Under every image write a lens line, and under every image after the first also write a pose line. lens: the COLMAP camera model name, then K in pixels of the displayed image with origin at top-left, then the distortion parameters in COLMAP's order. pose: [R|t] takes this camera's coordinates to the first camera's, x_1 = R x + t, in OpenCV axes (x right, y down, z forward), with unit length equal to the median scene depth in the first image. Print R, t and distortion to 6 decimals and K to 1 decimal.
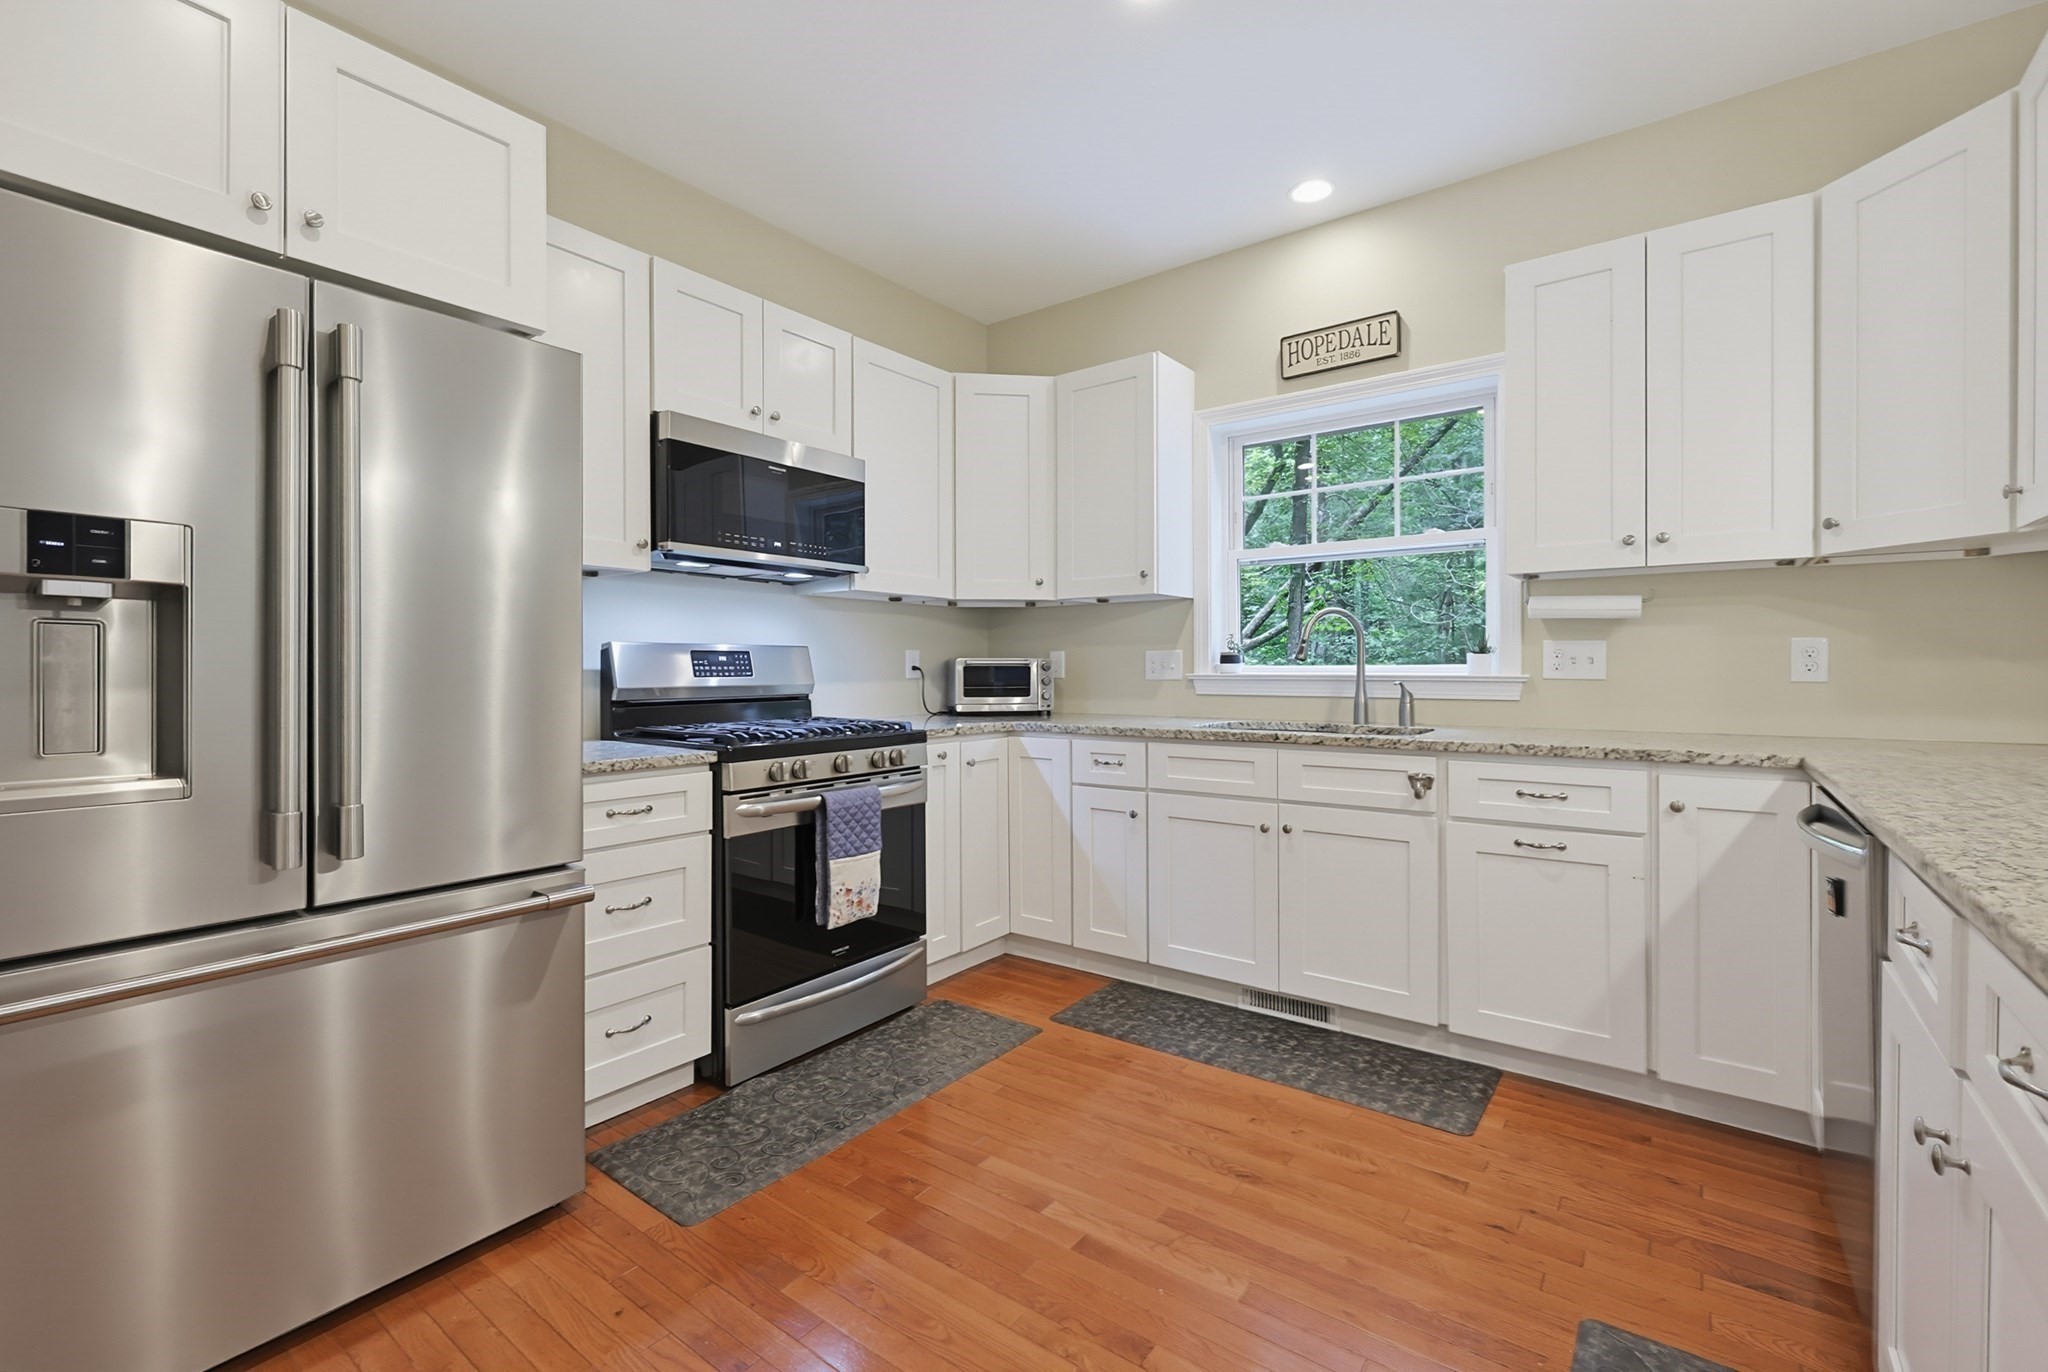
lens RADIAL K [[878.9, 0, 1029.5], [0, 878.9, 665.2], [0, 0, 1]] dist [-0.000499, 0.000065]
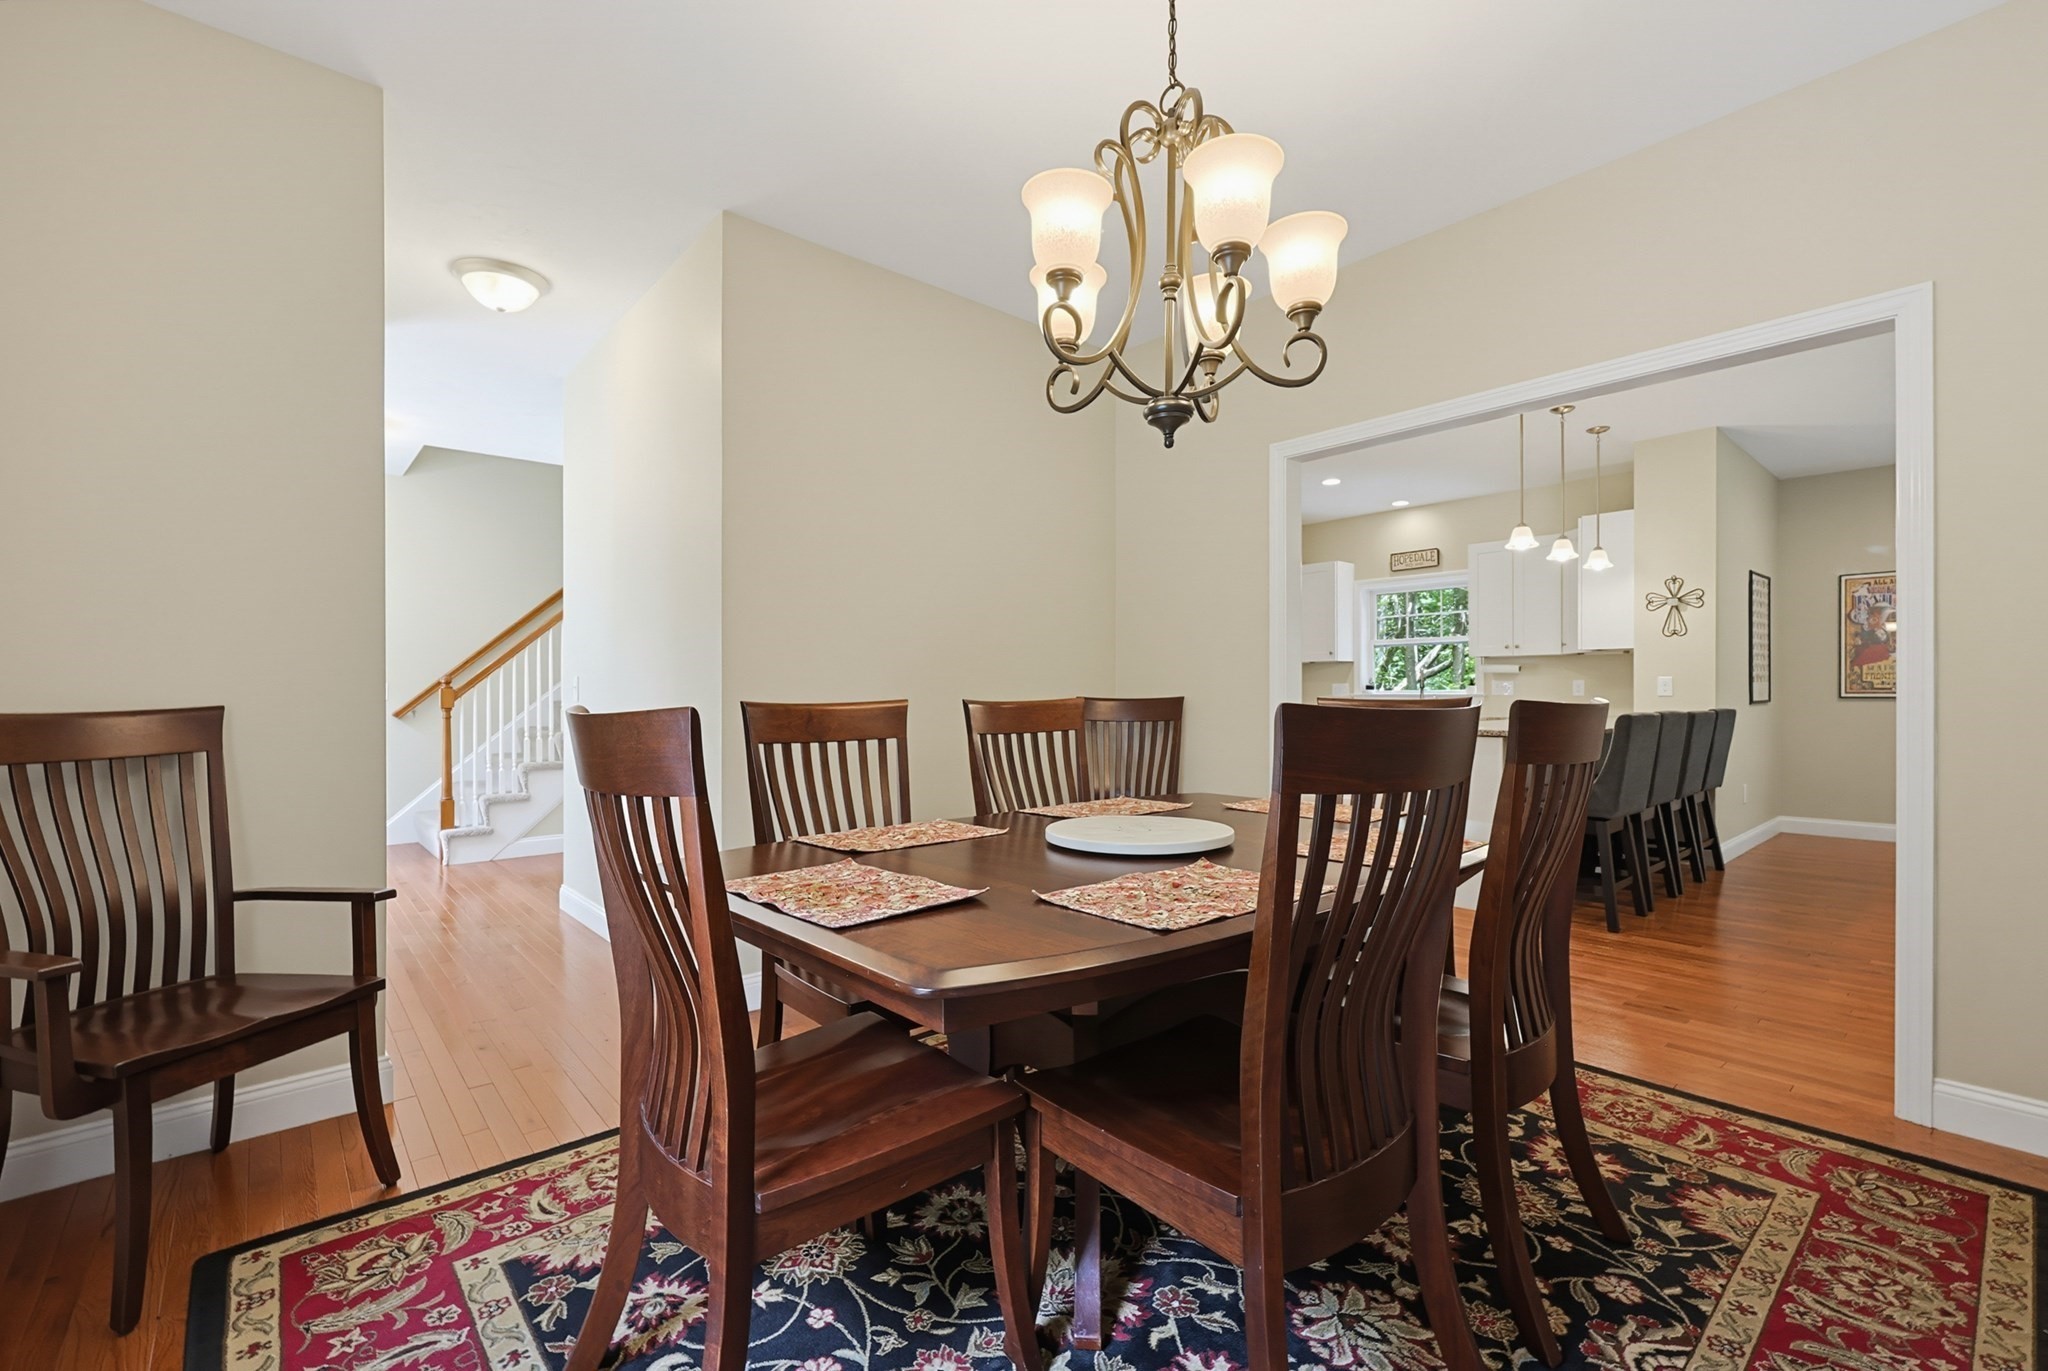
lens RADIAL K [[890.6, 0, 1024.0], [0, 890.6, 685.5], [0, 0, 1]] dist [-0.000124, 0.000014]
pose [[0.976959, -0.001632, -0.213420, -0.221230], [0.000327, 0.999981, -0.006151, 0.002633], [0.213426, 0.005939, 0.976941, -2.007824]]
